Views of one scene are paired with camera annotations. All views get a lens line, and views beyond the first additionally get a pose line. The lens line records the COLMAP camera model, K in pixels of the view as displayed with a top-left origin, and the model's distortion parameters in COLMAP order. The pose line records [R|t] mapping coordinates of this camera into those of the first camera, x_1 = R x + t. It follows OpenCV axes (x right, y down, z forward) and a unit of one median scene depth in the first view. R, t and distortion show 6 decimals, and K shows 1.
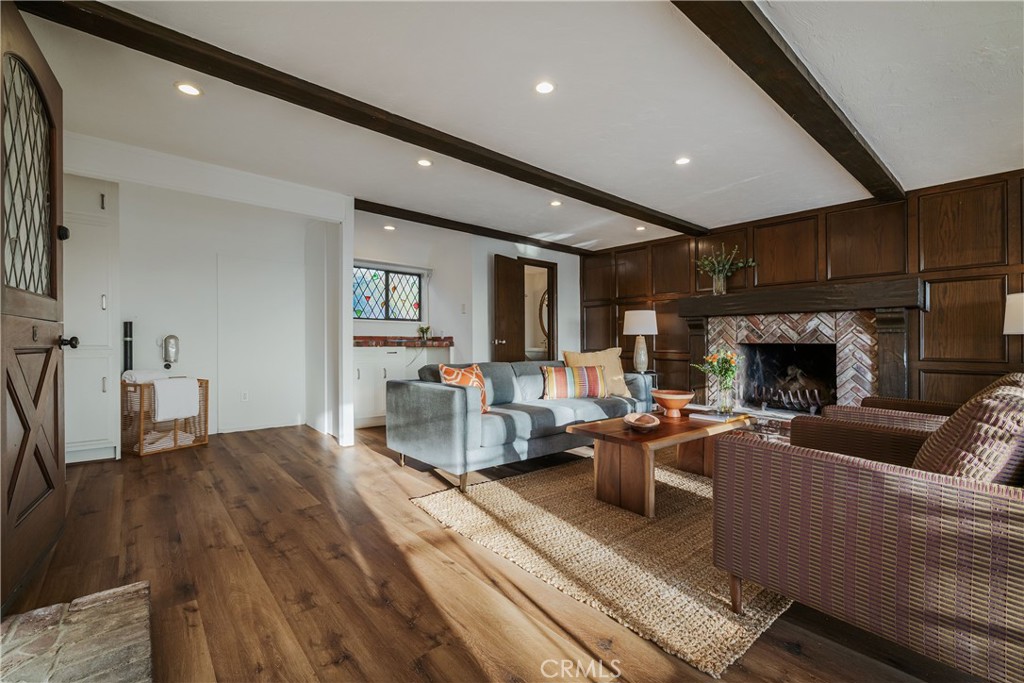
lens RADIAL K [[451.5, 0, 512.0], [0, 451.5, 341.5], [0, 0, 1]] dist [0.000579, 0.000036]
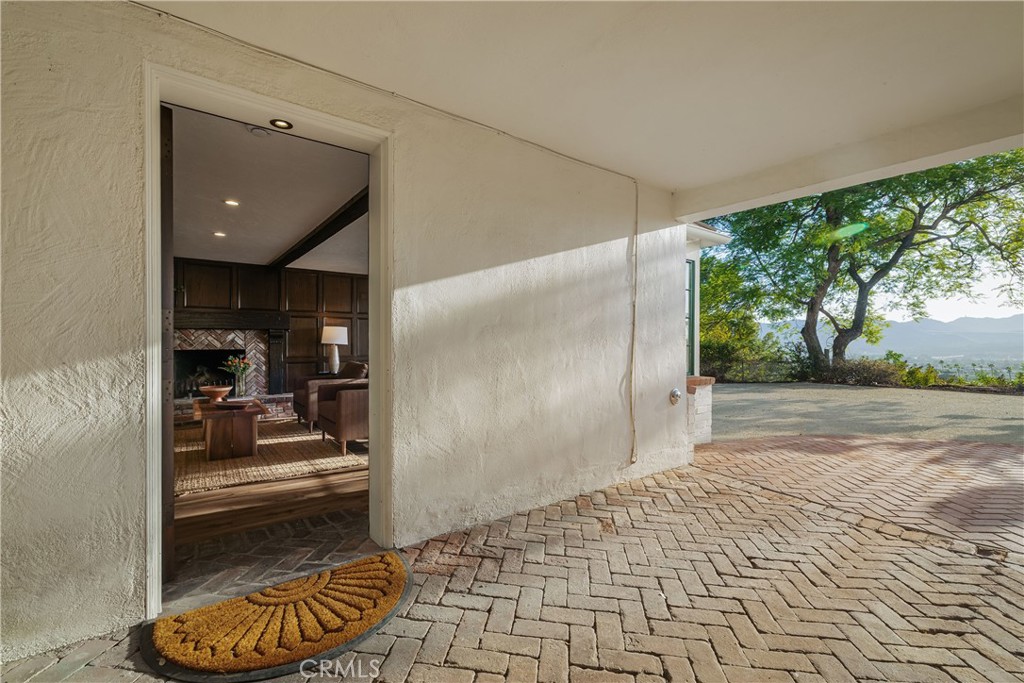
lens RADIAL K [[451.5, 0, 512.0], [0, 451.5, 341.5], [0, 0, 1]] dist [0.000579, 0.000036]
pose [[0.055297, 0.001049, 0.998469, -0.625359], [0.004374, 0.999990, -0.001293, -0.012581], [-0.998460, 0.004439, 0.055292, -0.034547]]
